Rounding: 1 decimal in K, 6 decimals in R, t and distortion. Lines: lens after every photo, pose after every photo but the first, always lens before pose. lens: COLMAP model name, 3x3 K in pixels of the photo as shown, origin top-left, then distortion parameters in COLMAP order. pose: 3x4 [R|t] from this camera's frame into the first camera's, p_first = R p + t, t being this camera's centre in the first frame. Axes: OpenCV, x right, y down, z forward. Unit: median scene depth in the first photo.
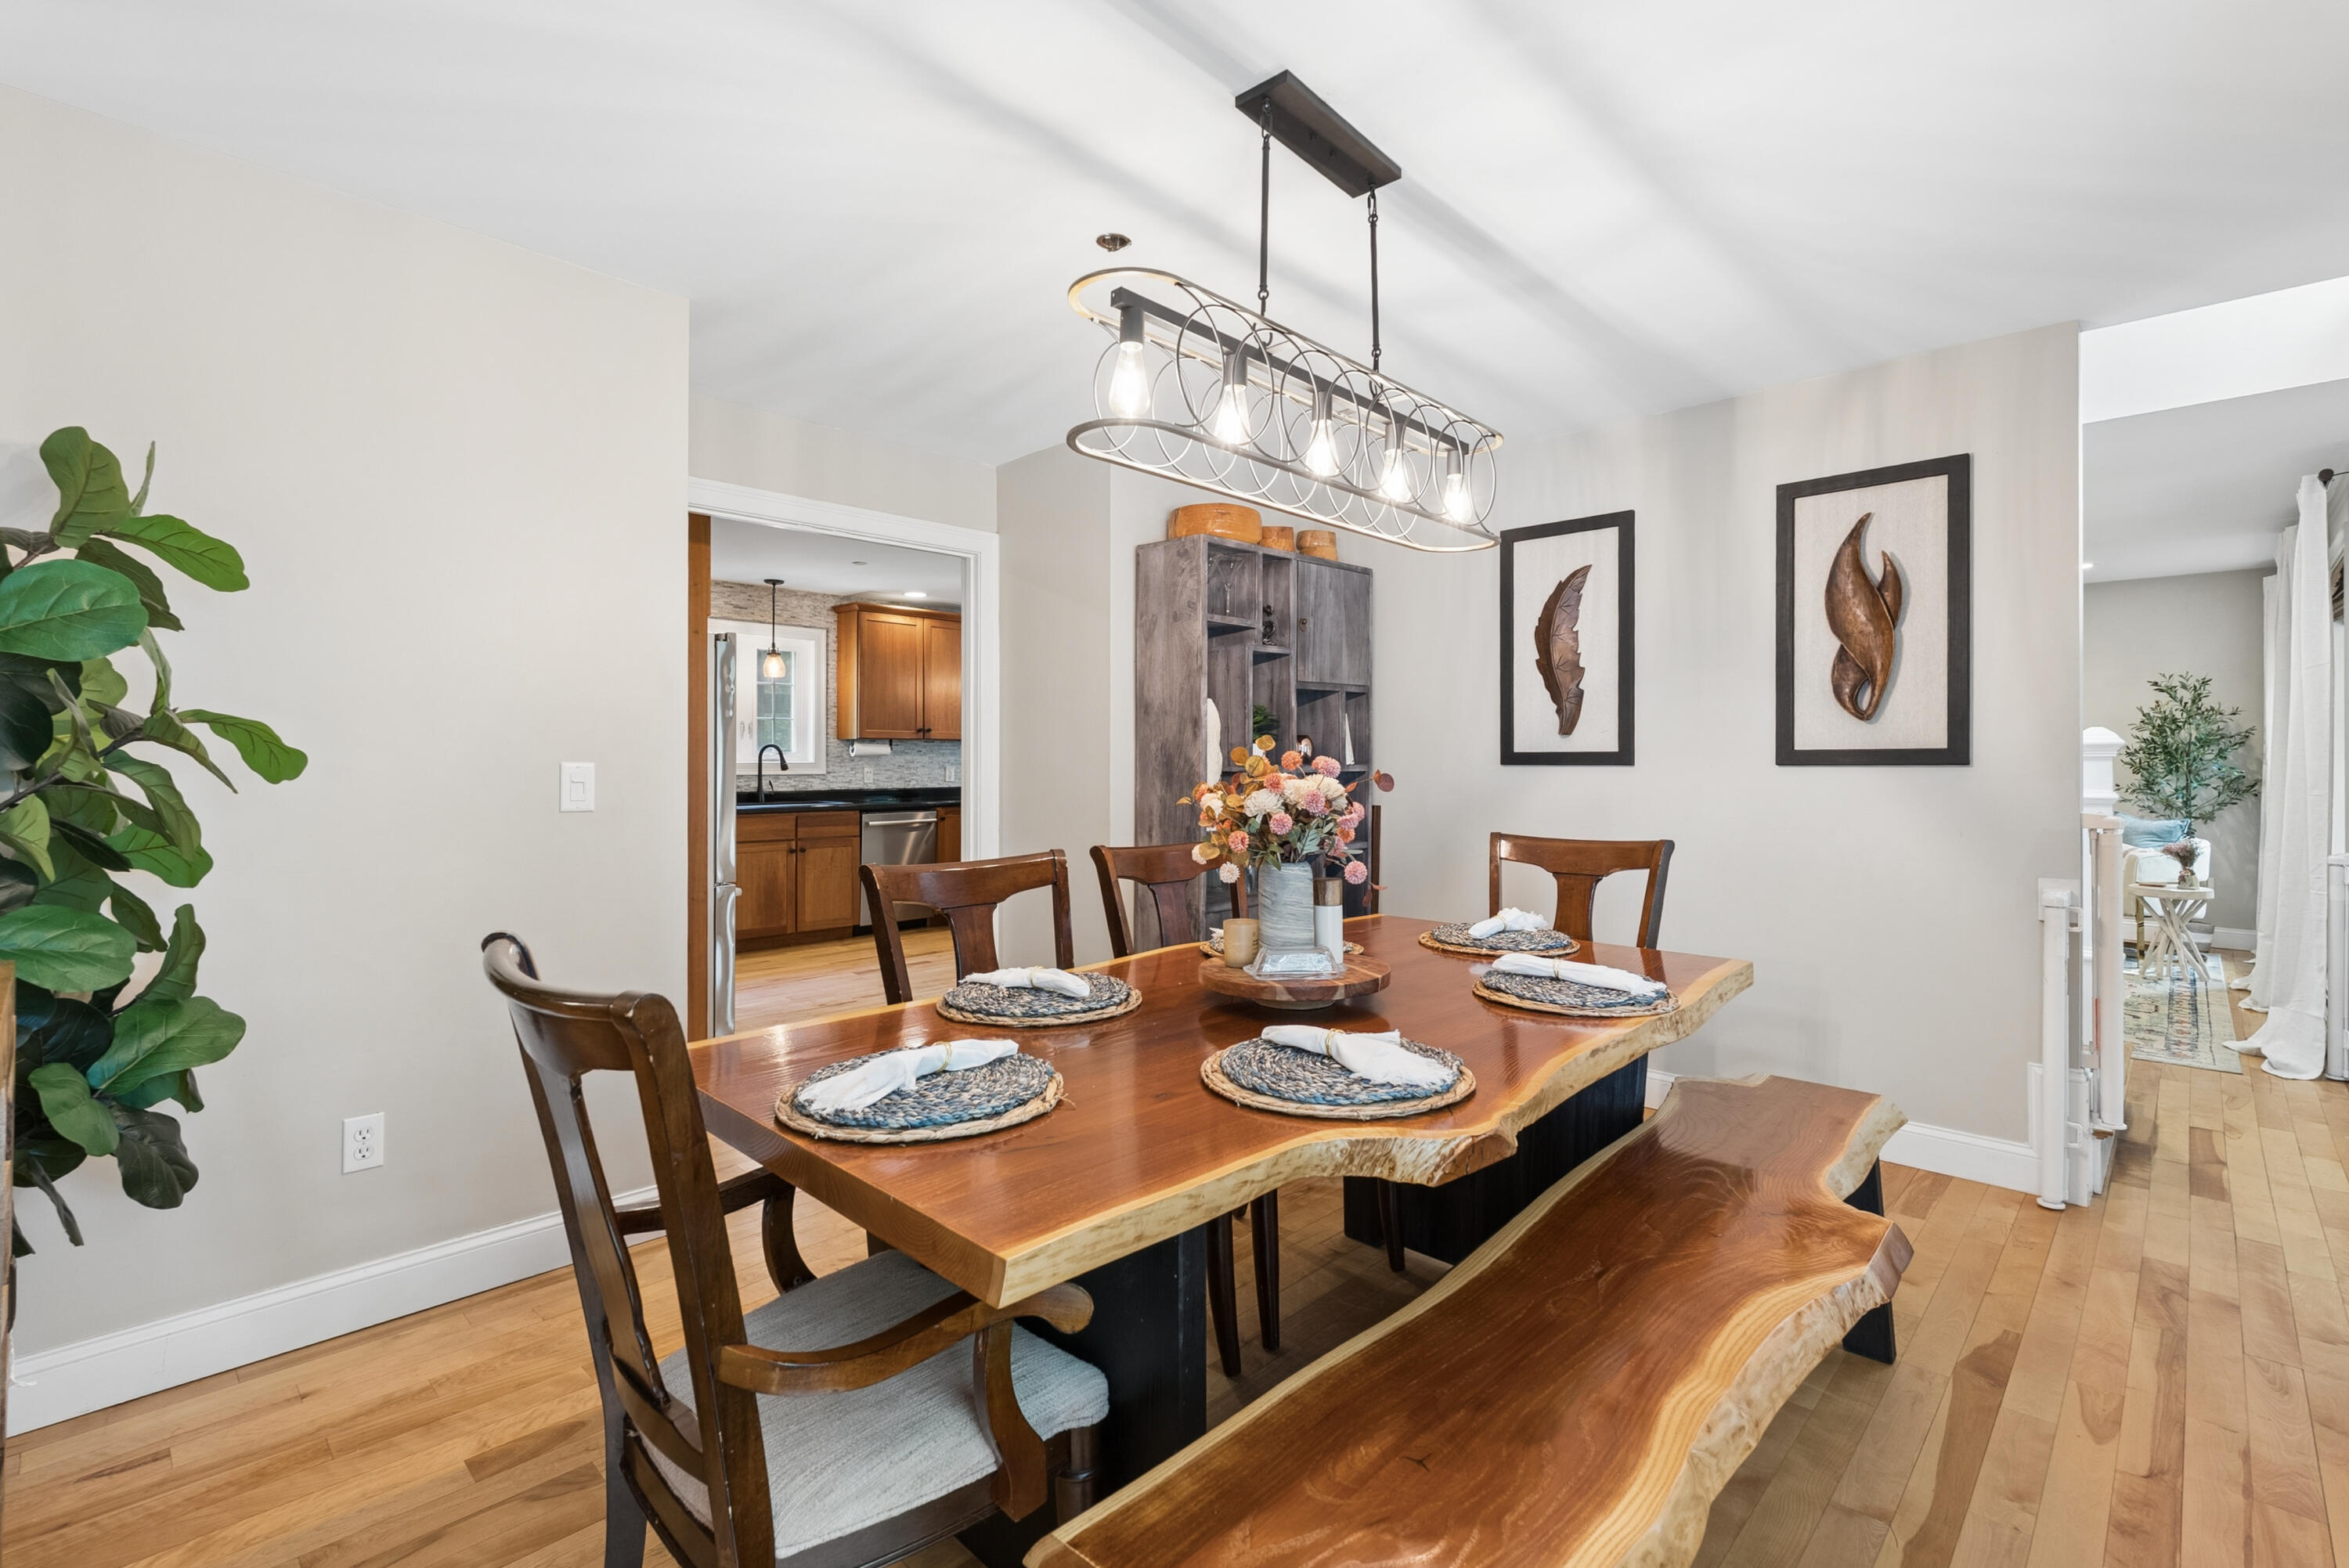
lens RADIAL K [[1038.6, 0, 1168.7], [0, 1038.6, 760.3], [0, 0, 1]] dist [0.003370, -0.000171]
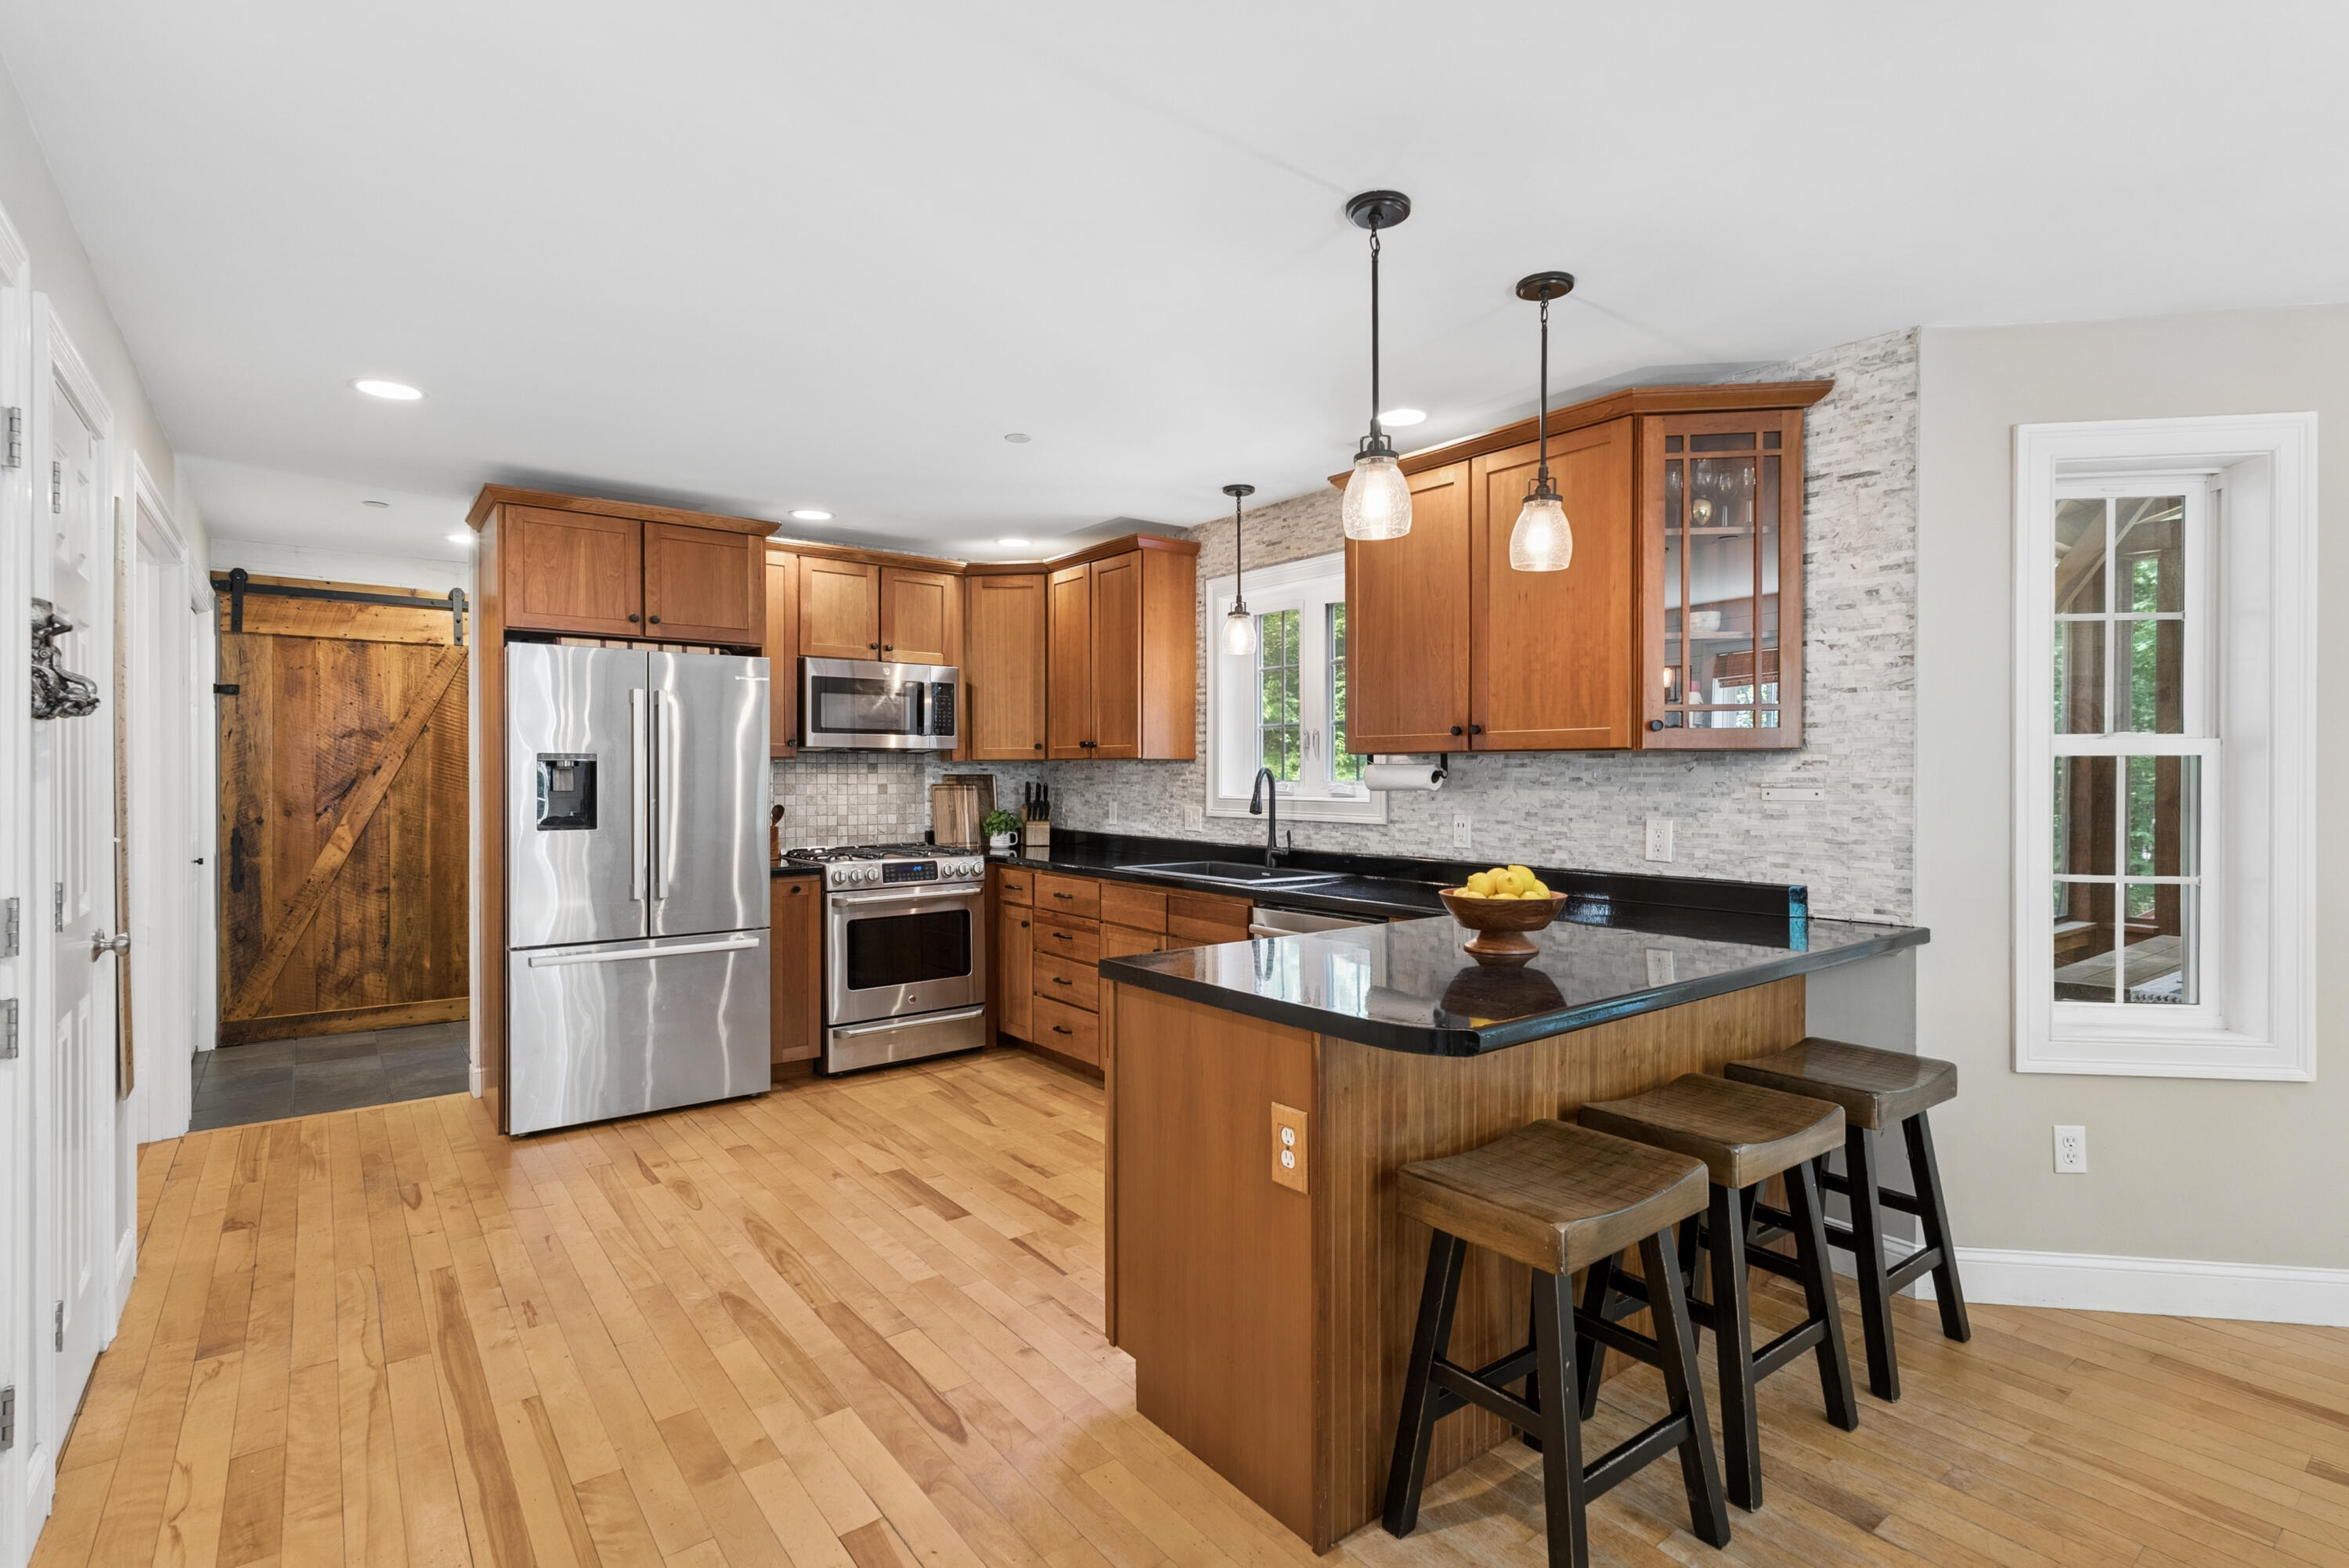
lens RADIAL K [[1119.2, 0, 1178.2], [0, 1119.2, 776.1], [0, 0, 1]] dist [0.009922, 0.001168]
pose [[-0.137467, 0.002471, -0.990503, 0.233278], [-0.000834, 0.999996, 0.002610, -0.011951], [0.990506, 0.001185, -0.137464, 0.986505]]
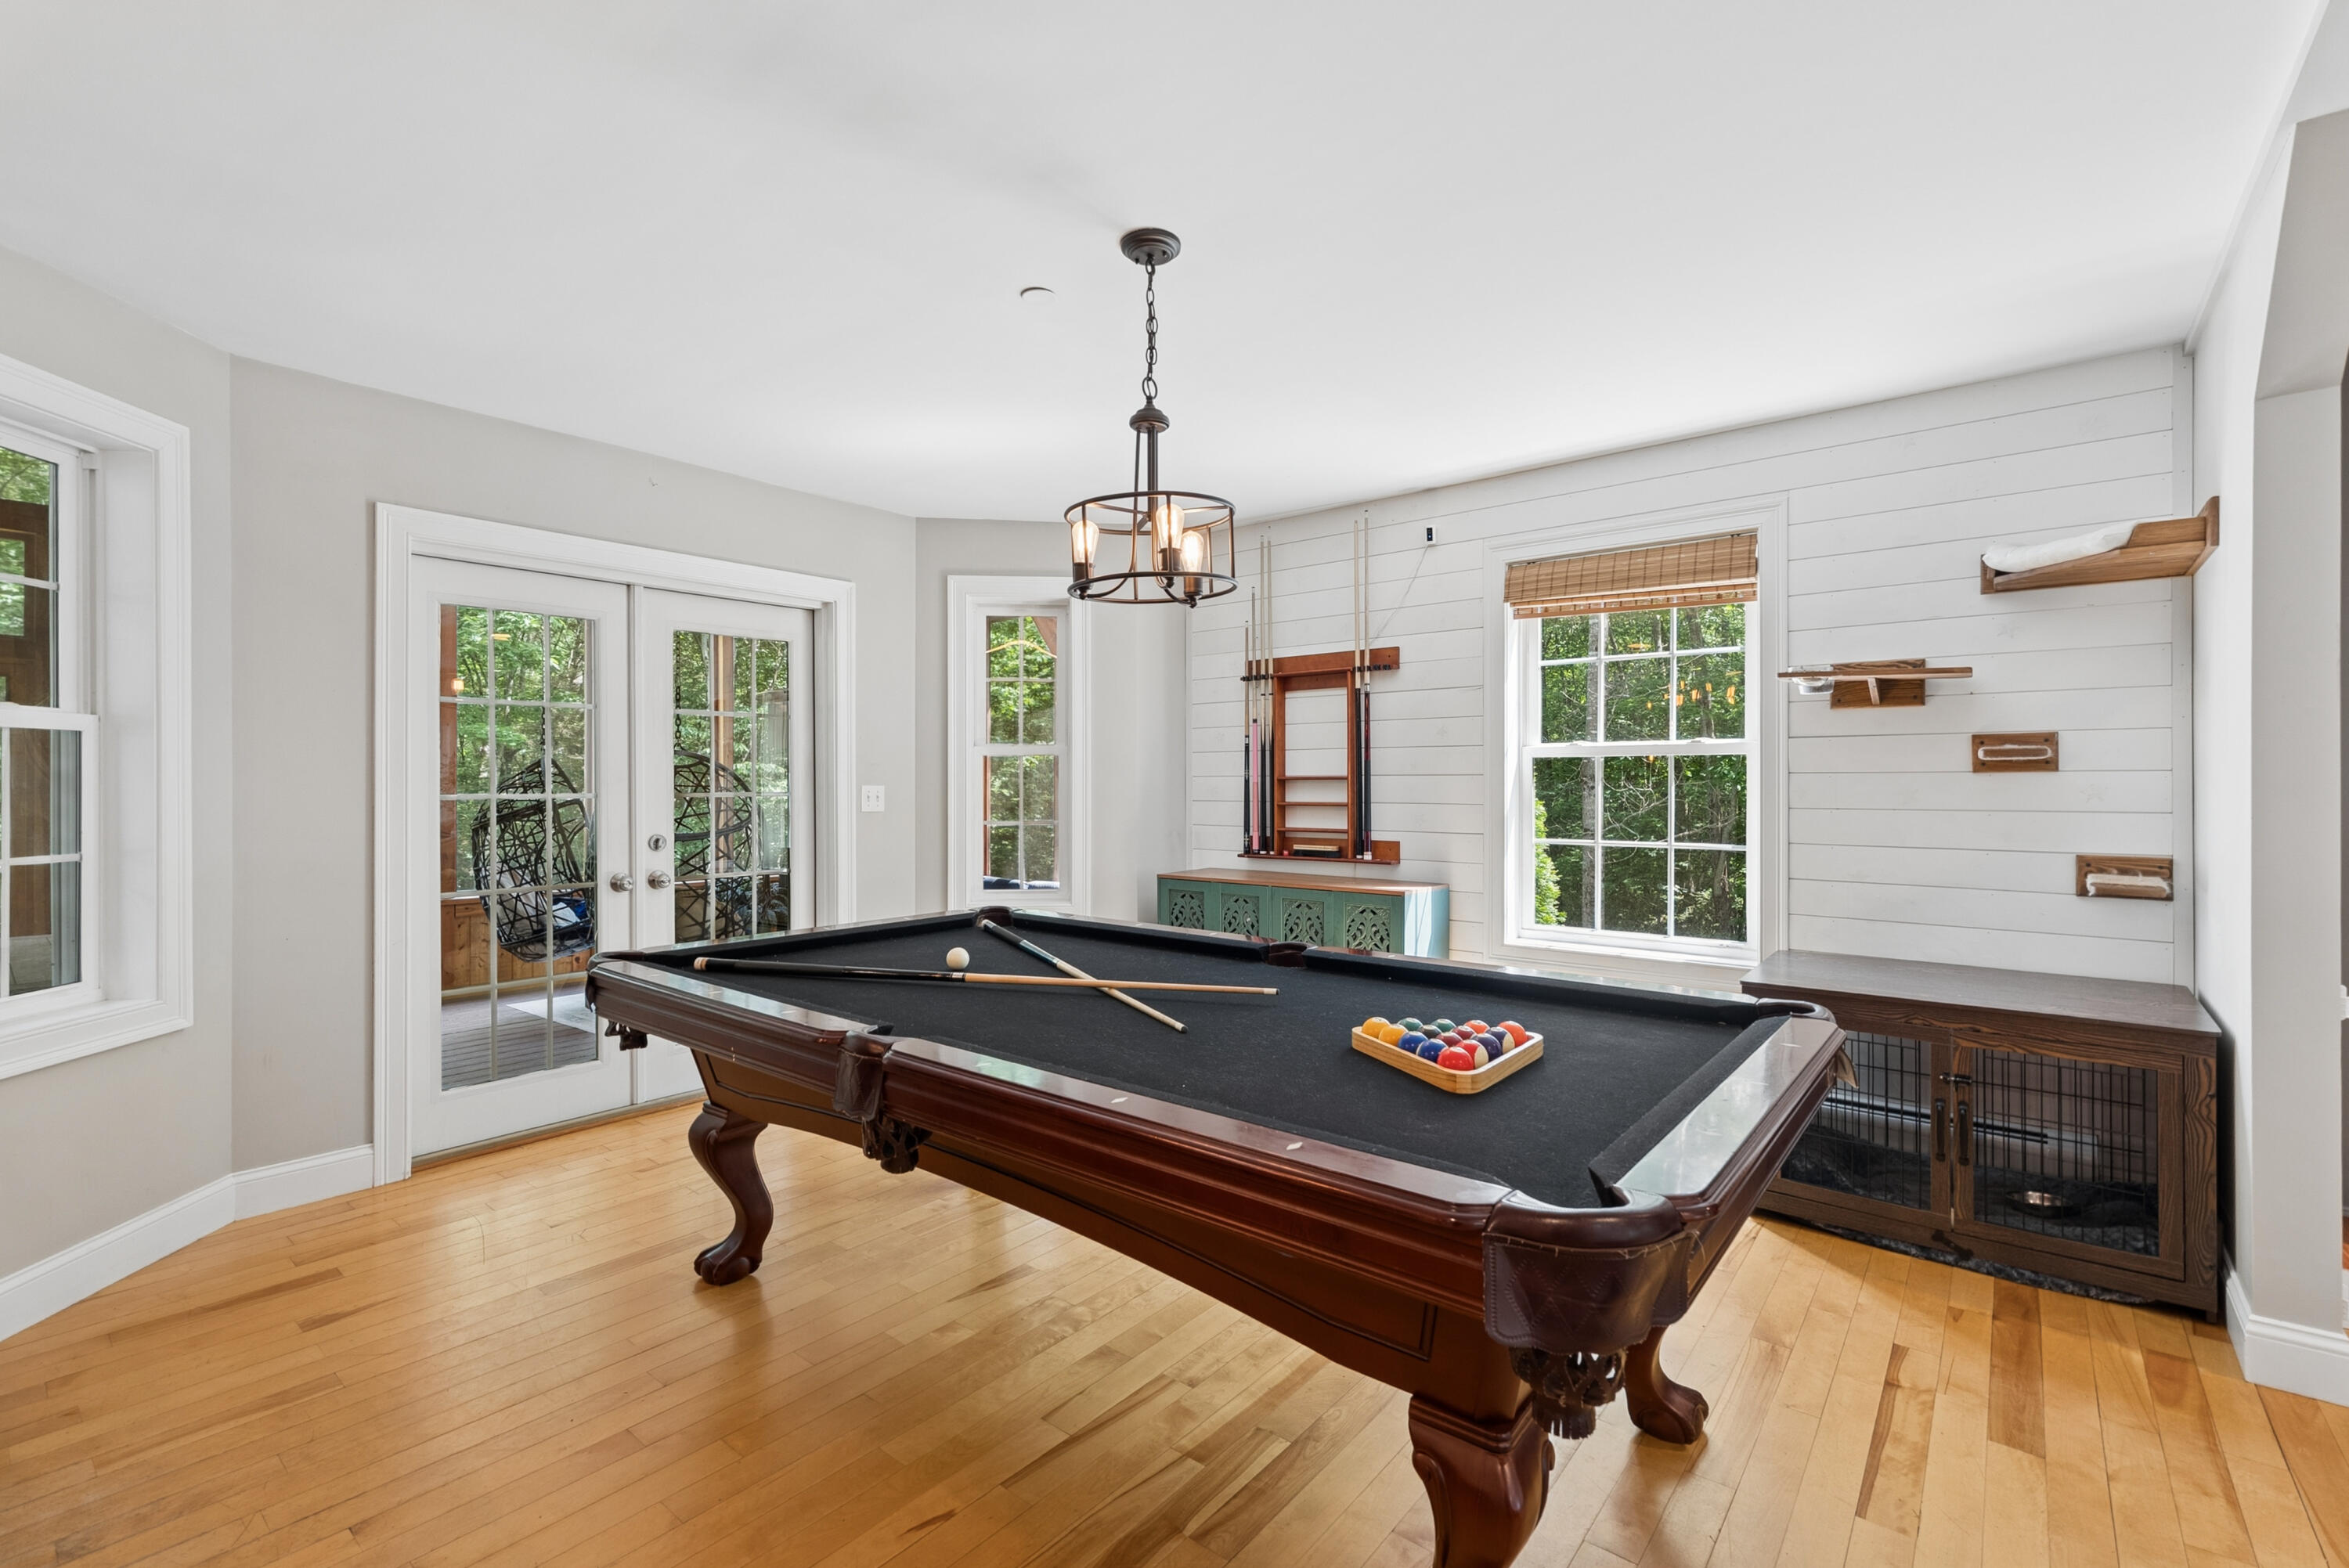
lens RADIAL K [[1038.6, 0, 1178.8], [0, 1038.6, 783.9], [0, 0, 1]] dist [0.003370, -0.000171]
pose [[0.995328, -0.000689, 0.096552, 0.142251], [0.000829, 0.999999, -0.001407, 0.000399], [-0.096551, 0.001480, 0.995327, 0.893579]]
